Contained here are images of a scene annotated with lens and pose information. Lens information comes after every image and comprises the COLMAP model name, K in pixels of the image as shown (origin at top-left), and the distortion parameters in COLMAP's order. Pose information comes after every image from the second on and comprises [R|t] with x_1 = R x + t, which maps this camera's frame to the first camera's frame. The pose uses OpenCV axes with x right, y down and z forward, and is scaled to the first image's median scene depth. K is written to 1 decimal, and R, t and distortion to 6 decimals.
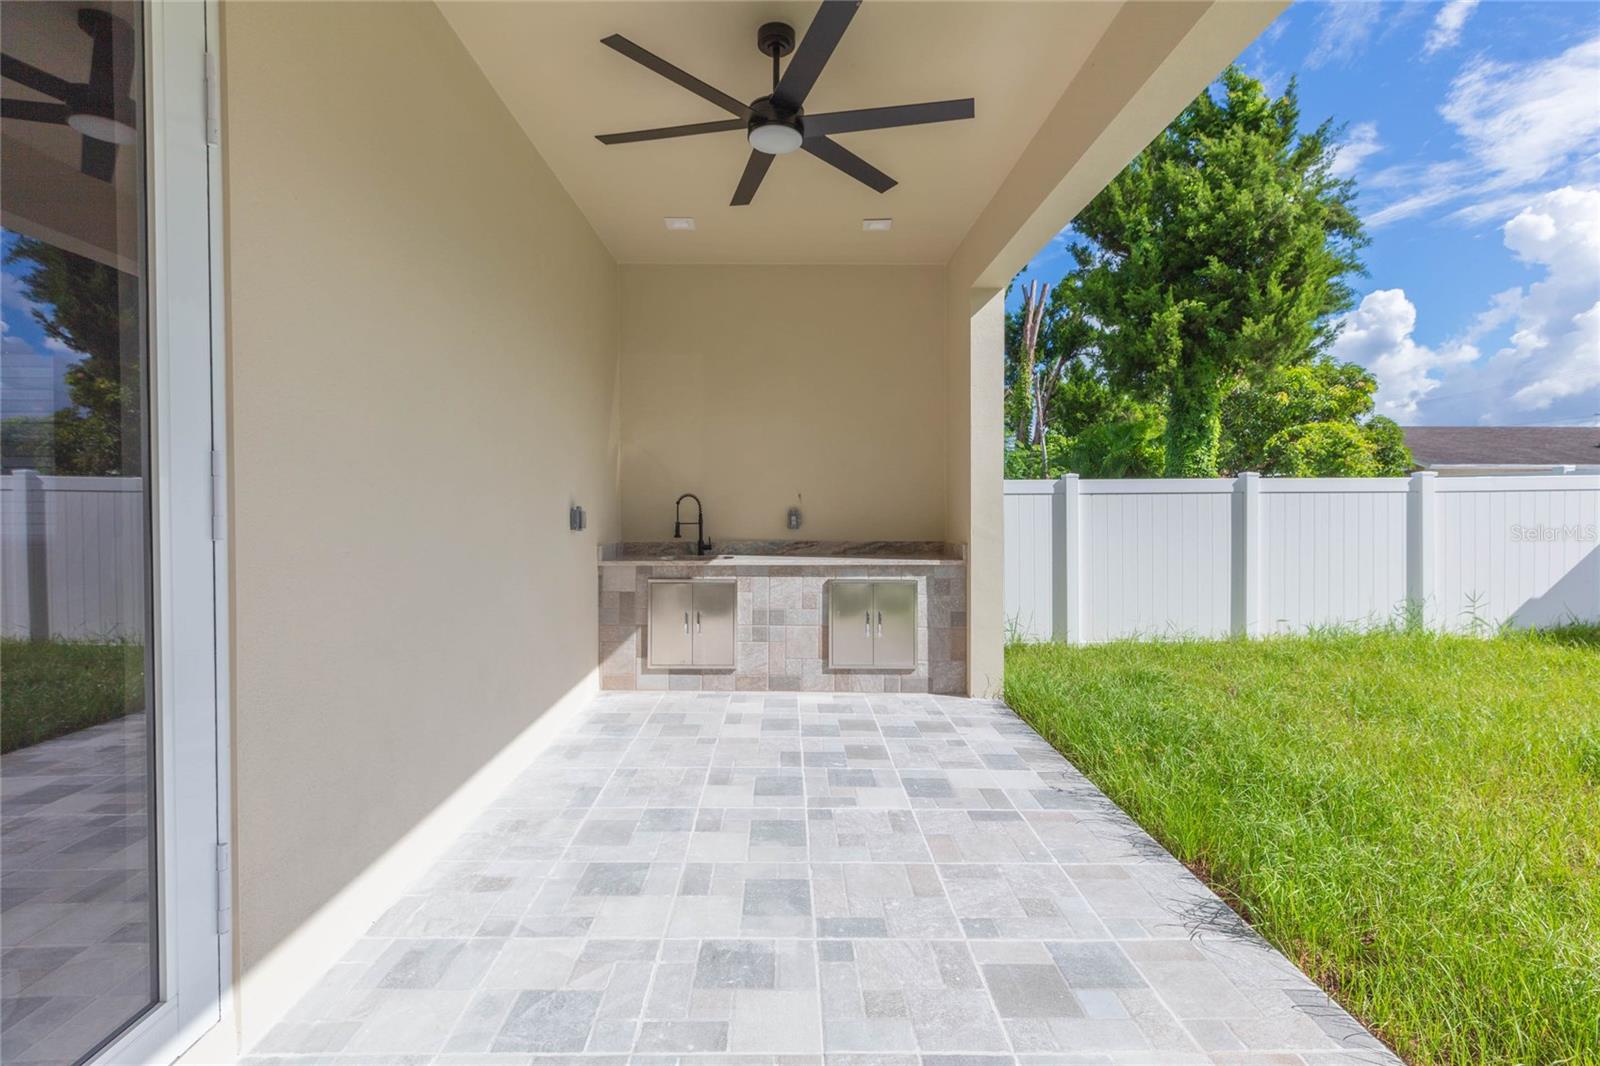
lens RADIAL K [[726.7, 0, 790.8], [0, 726.7, 498.8], [0, 0, 1]] dist [0.002535, -0.000501]
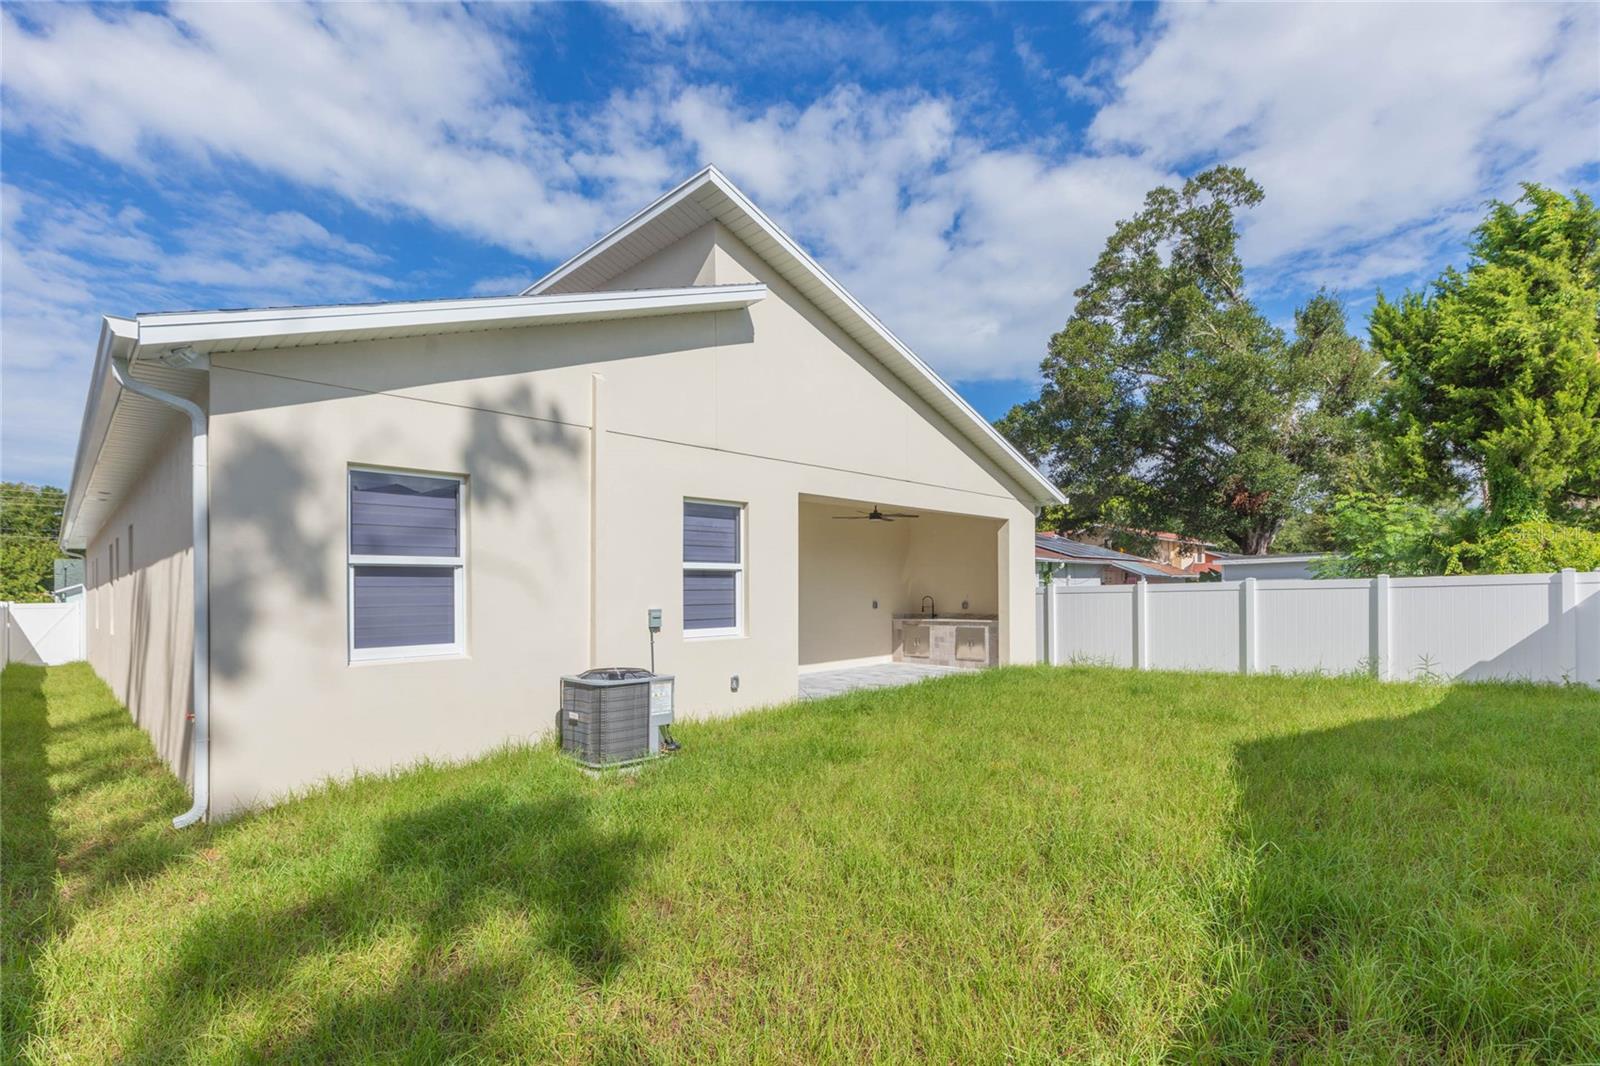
lens RADIAL K [[733.2, 0, 794.9], [0, 733.2, 543.7], [0, 0, 1]] dist [0.000847, -0.000419]
pose [[0.700258, -0.059954, -0.711368, 1.663493], [0.018011, 0.997634, -0.066351, -0.032631], [0.713663, 0.033650, 0.699681, -1.457574]]
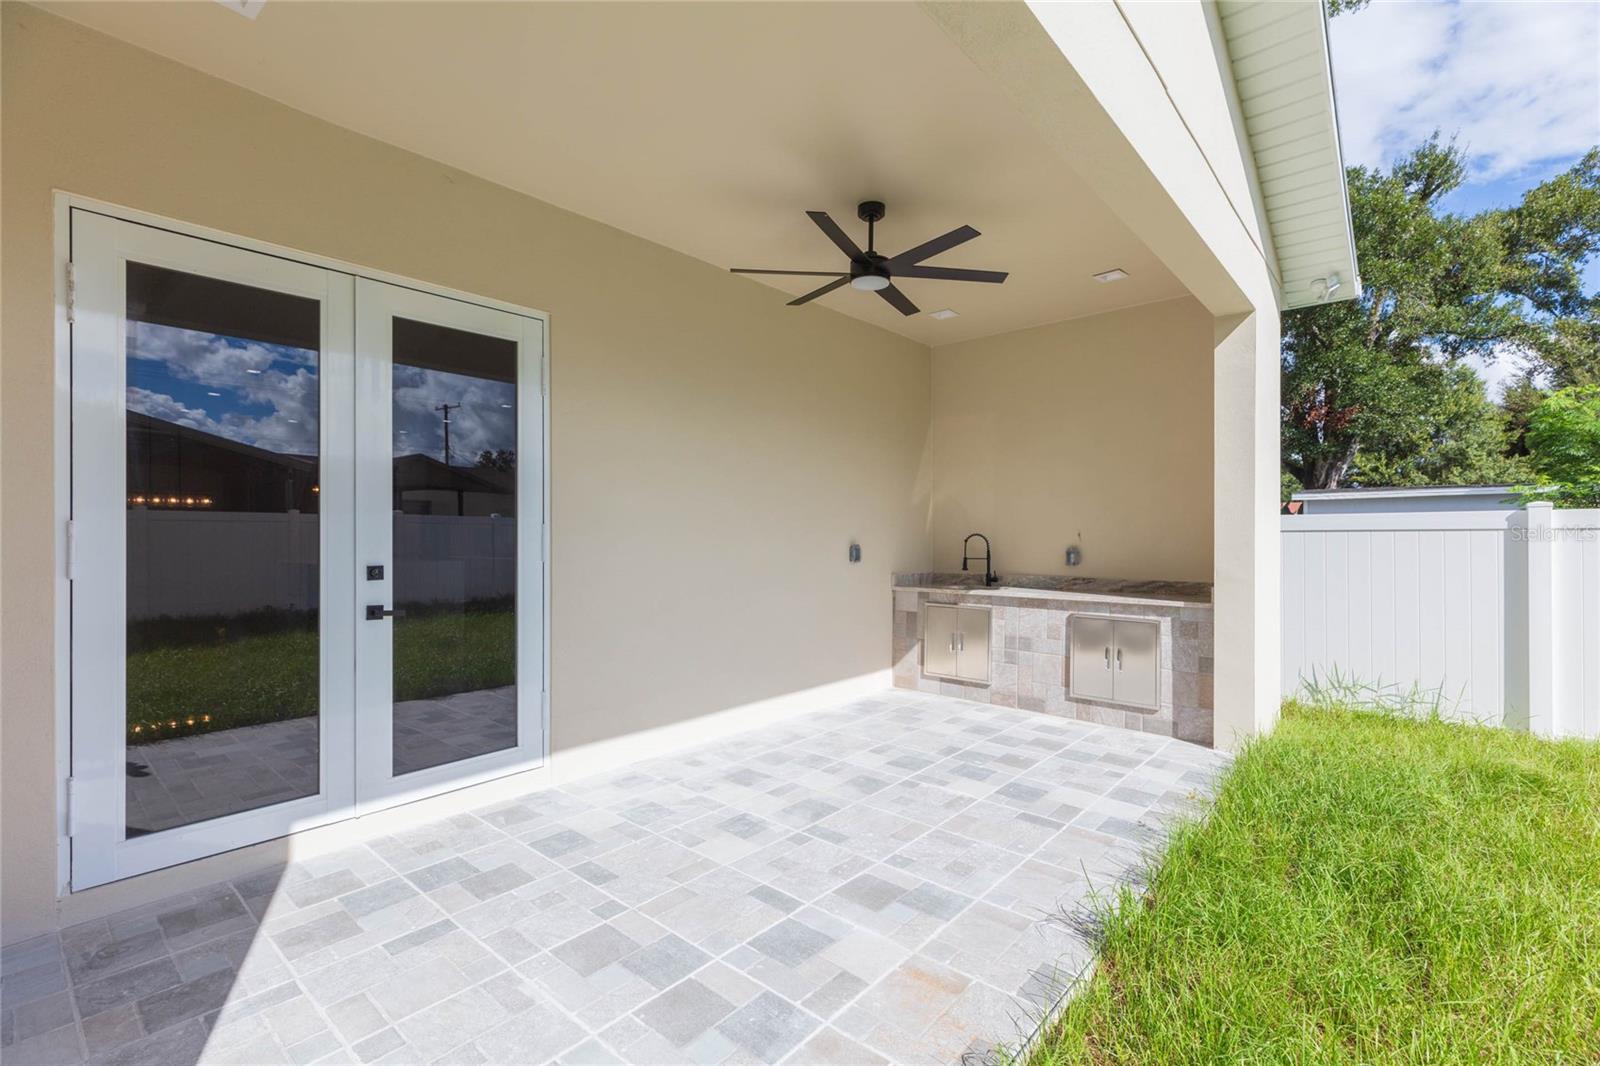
lens RADIAL K [[710.0, 0, 795.5], [0, 710.0, 513.3], [0, 0, 1]] dist [0.000394, -0.000042]
pose [[0.742556, -0.021353, -0.669443, 0.458794], [0.005256, 0.999647, -0.026057, -0.012077], [0.669763, 0.015830, 0.742406, -0.056246]]
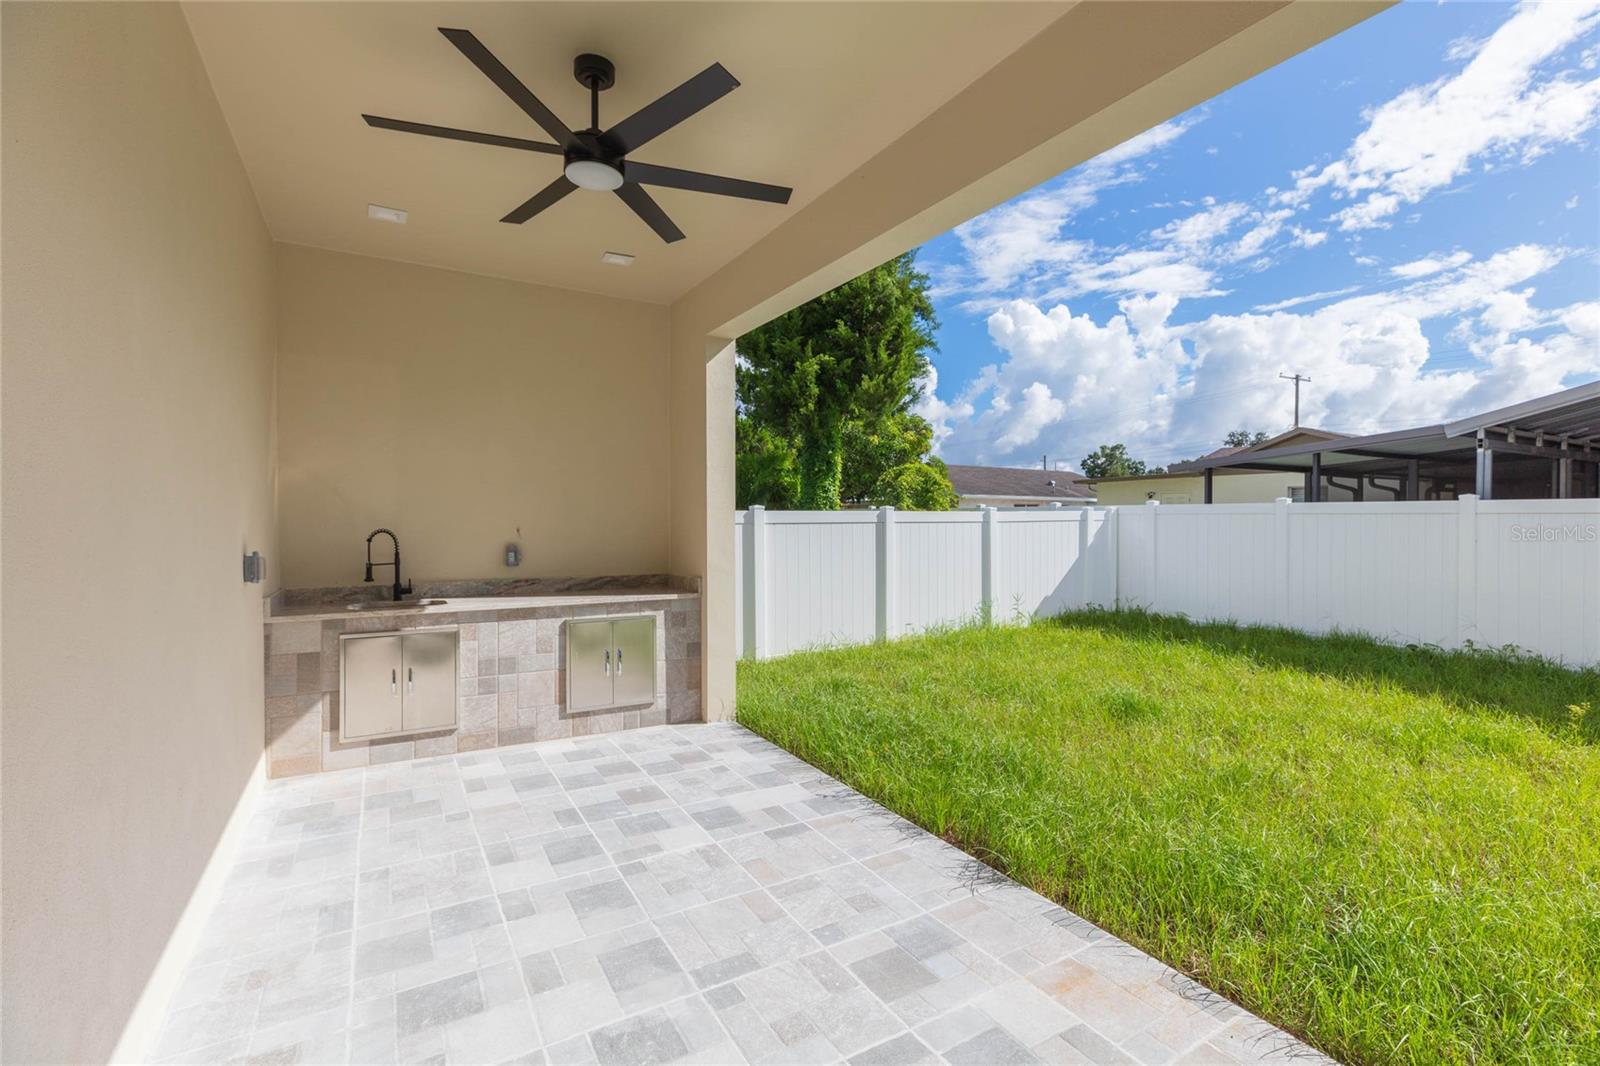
lens RADIAL K [[718.3, 0, 809.8], [0, 718.3, 512.7], [0, 0, 1]] dist [0.002965, 0.000075]
pose [[0.861889, 0.006631, 0.507054, -0.152461], [-0.004709, 0.999976, -0.005074, -0.027284], [-0.507076, 0.001985, 0.861899, 0.022392]]
